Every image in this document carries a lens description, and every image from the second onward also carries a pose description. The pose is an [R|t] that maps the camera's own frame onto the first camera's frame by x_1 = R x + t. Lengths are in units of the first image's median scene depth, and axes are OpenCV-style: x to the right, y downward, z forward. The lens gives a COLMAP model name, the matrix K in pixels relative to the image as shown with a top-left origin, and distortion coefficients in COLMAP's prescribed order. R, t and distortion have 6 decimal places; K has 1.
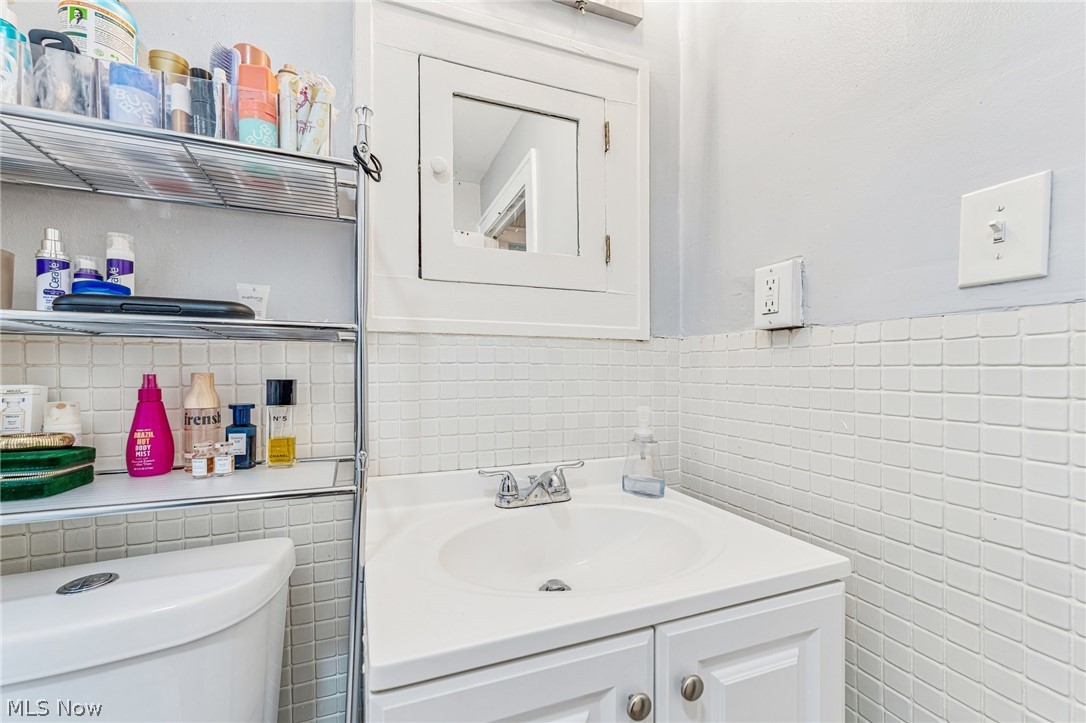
lens RADIAL K [[427.9, 0, 542.6], [0, 427.9, 372.8], [0, 0, 1]] dist [0.001410, -0.000033]
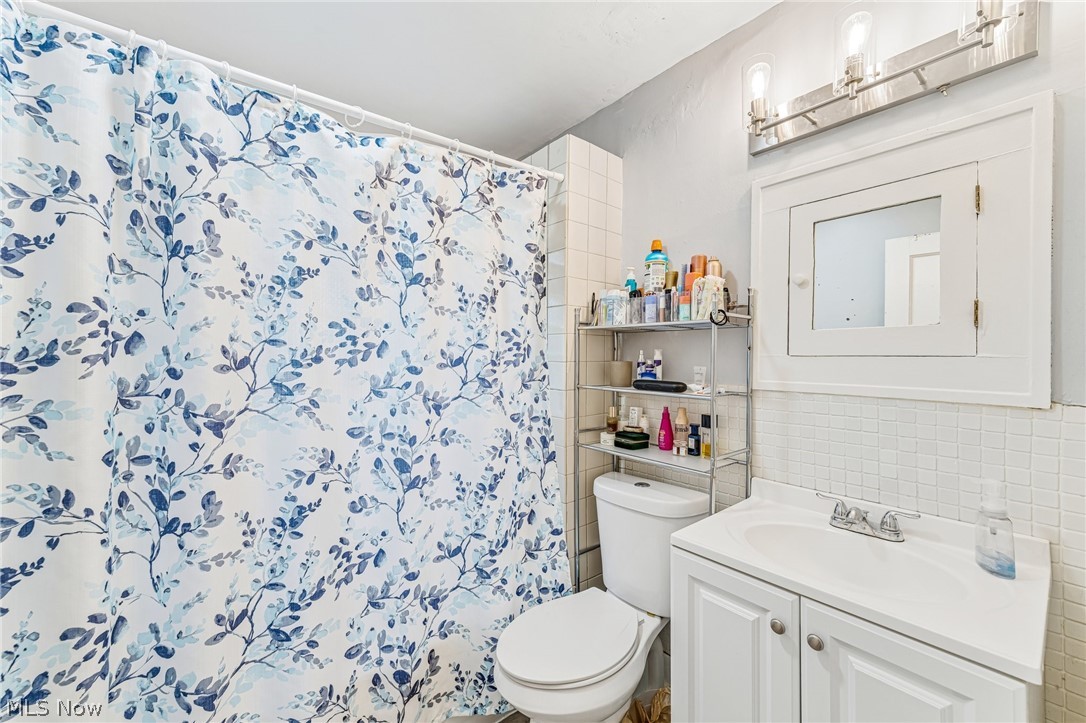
lens RADIAL K [[434.6, 0, 540.1], [0, 434.6, 364.3], [0, 0, 1]] dist [0.002158, 0.000338]
pose [[0.291725, 0.007518, -0.956473, 1.102613], [-0.011196, 0.999927, 0.004445, -0.220333], [0.956437, 0.009412, 0.291788, -0.343859]]
